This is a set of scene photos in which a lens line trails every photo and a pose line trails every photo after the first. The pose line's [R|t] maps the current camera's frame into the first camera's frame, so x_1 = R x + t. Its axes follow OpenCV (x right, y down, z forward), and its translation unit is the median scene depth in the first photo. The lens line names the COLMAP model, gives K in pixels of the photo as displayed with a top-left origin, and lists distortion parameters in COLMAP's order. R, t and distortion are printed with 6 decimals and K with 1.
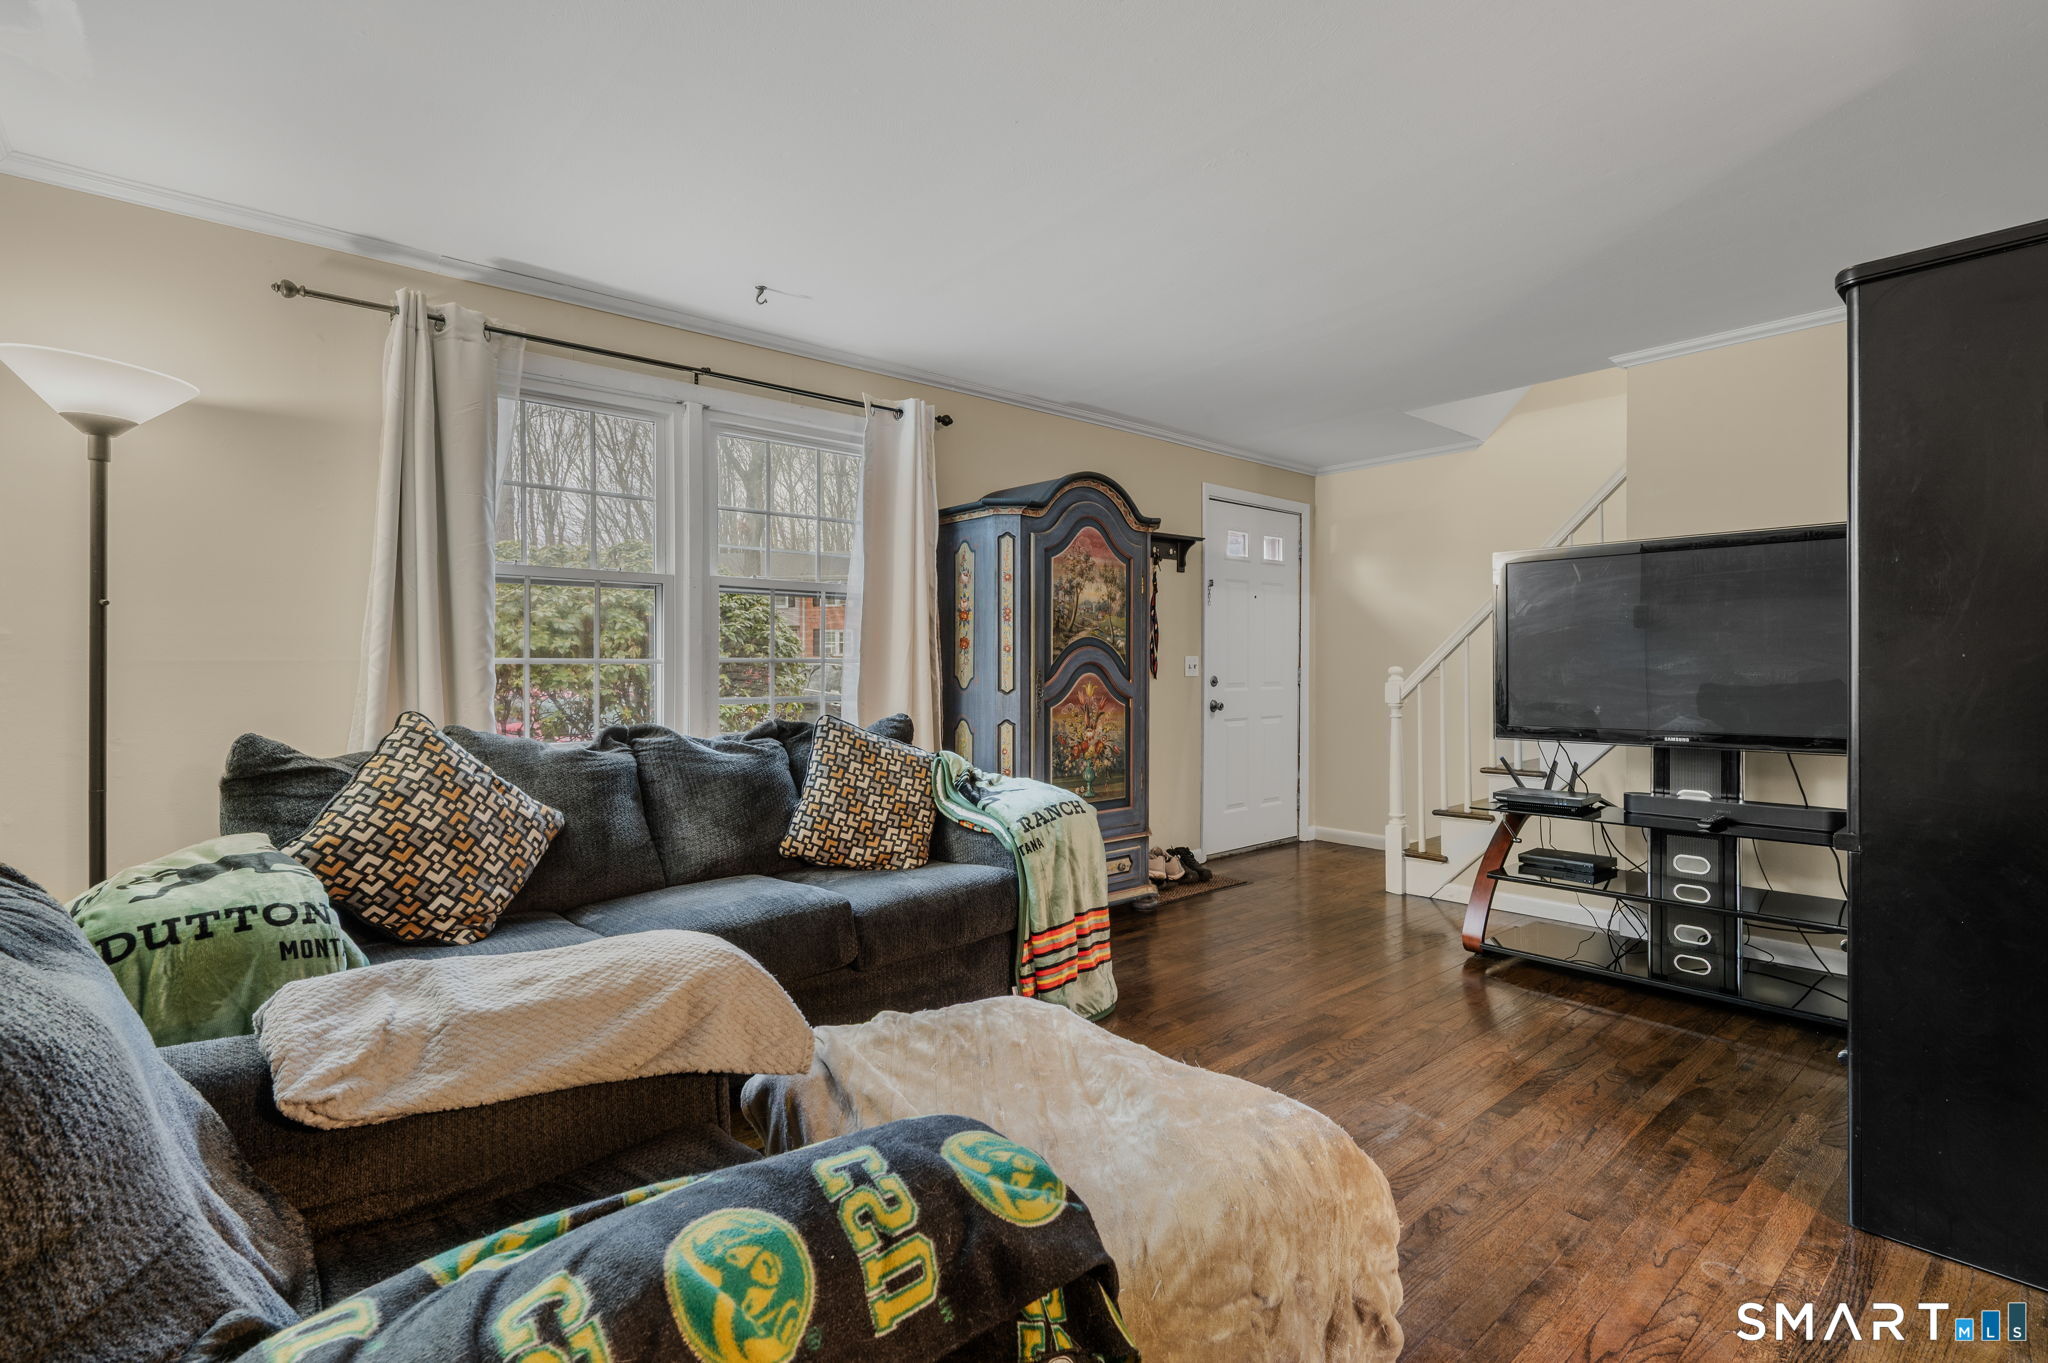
lens RADIAL K [[928.4, 0, 1024.0], [0, 928.4, 681.5], [0, 0, 1]] dist [-0.000643, -0.000010]
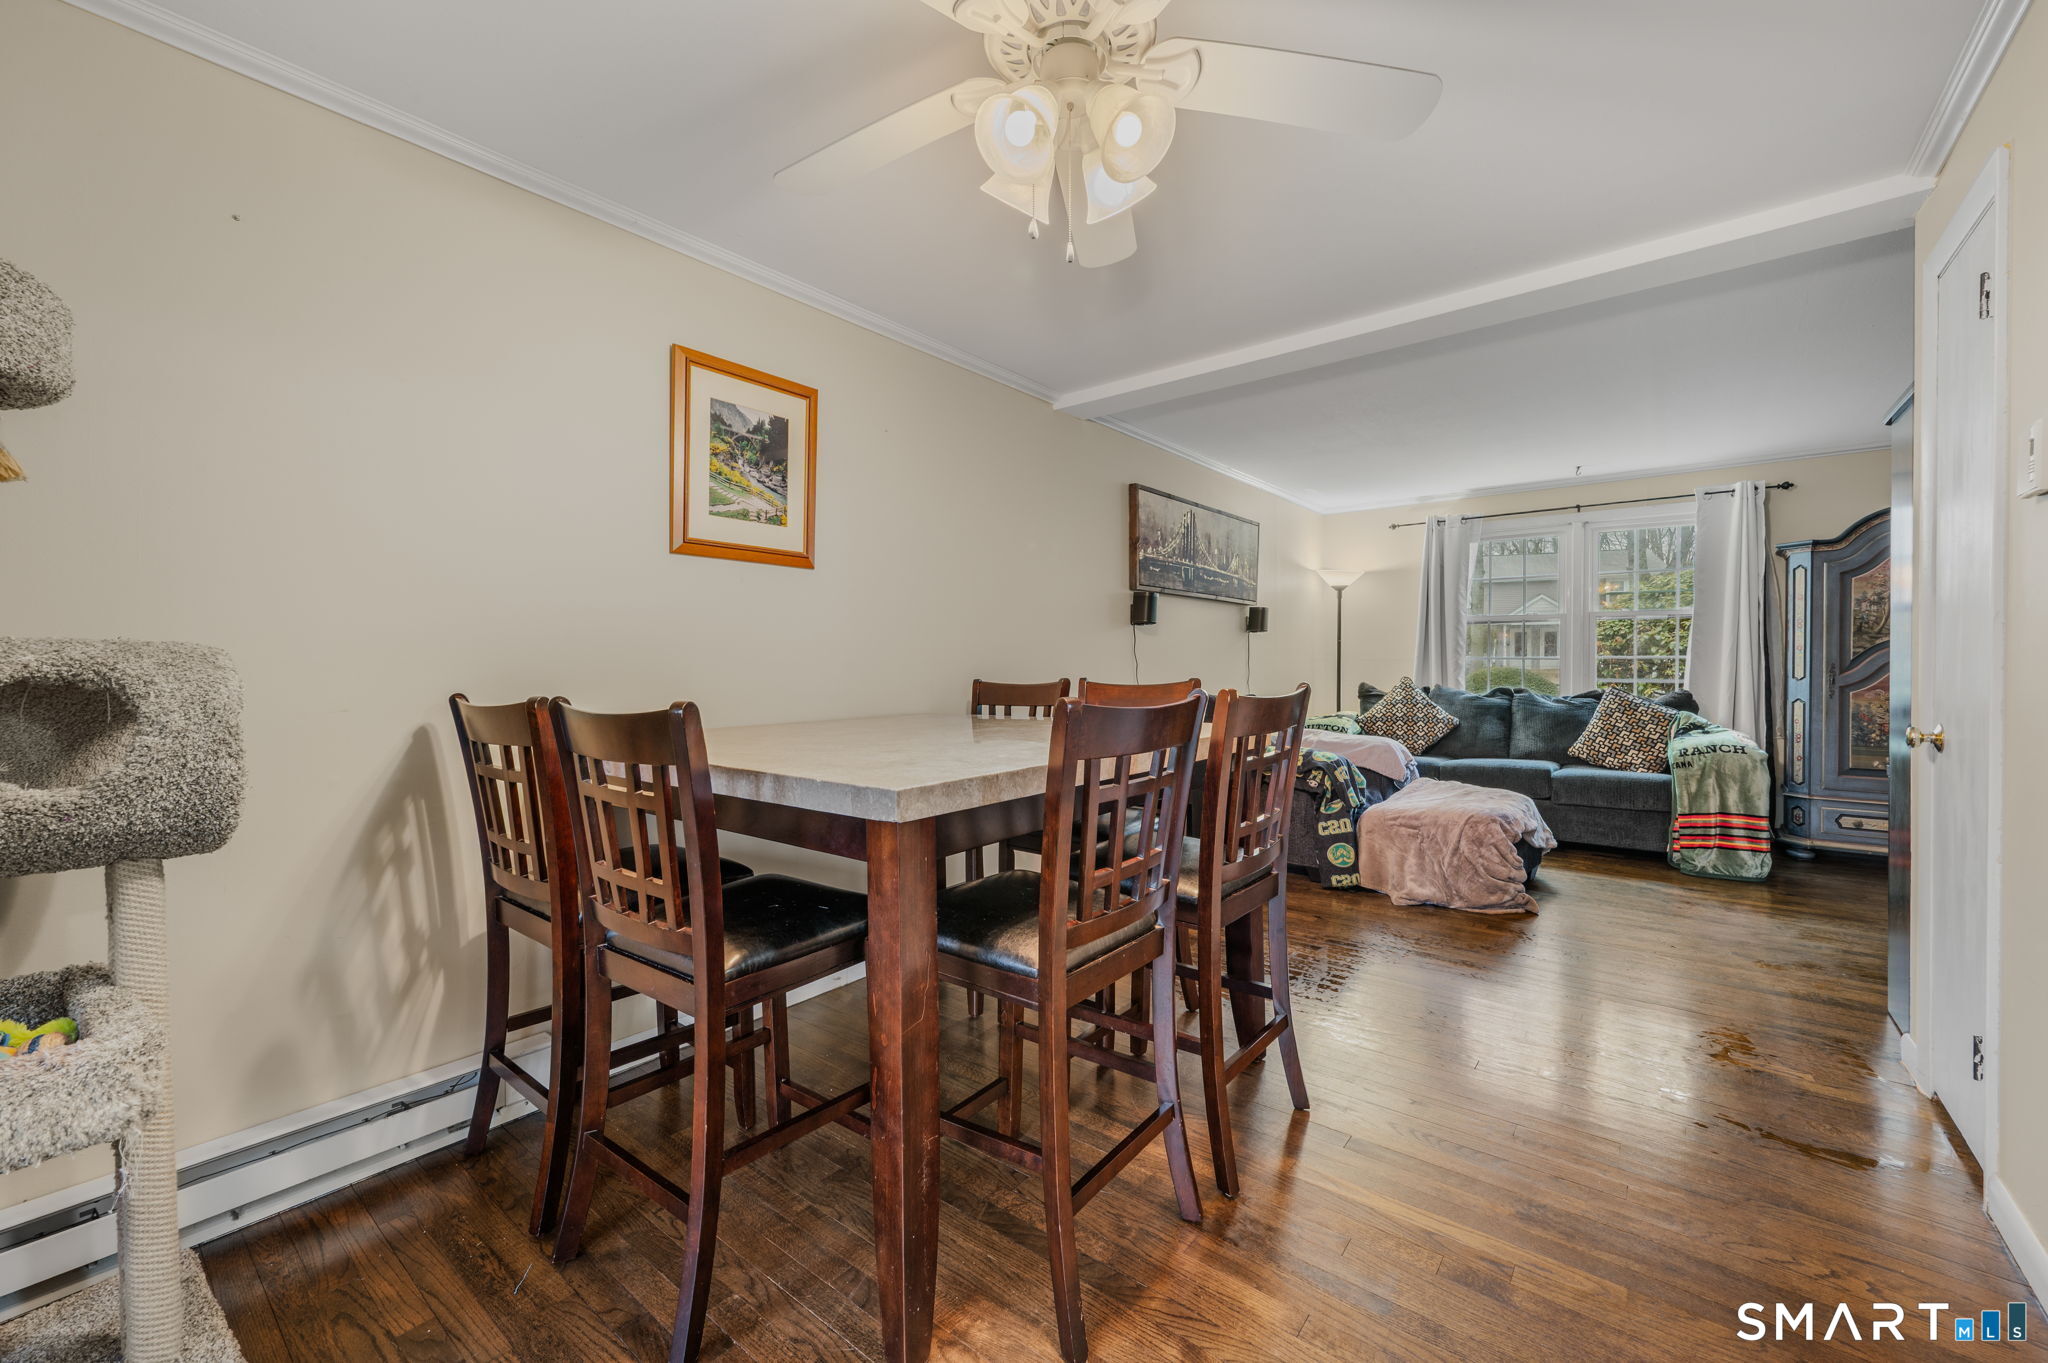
lens RADIAL K [[840.2, 0, 1027.4], [0, 840.2, 651.5], [0, 0, 1]] dist [-0.000735, -0.000067]
pose [[0.191509, -0.008954, -0.981450, 1.311363], [-0.014563, 0.999822, -0.011963, 0.002301], [0.981383, 0.016584, 0.191344, -0.503189]]
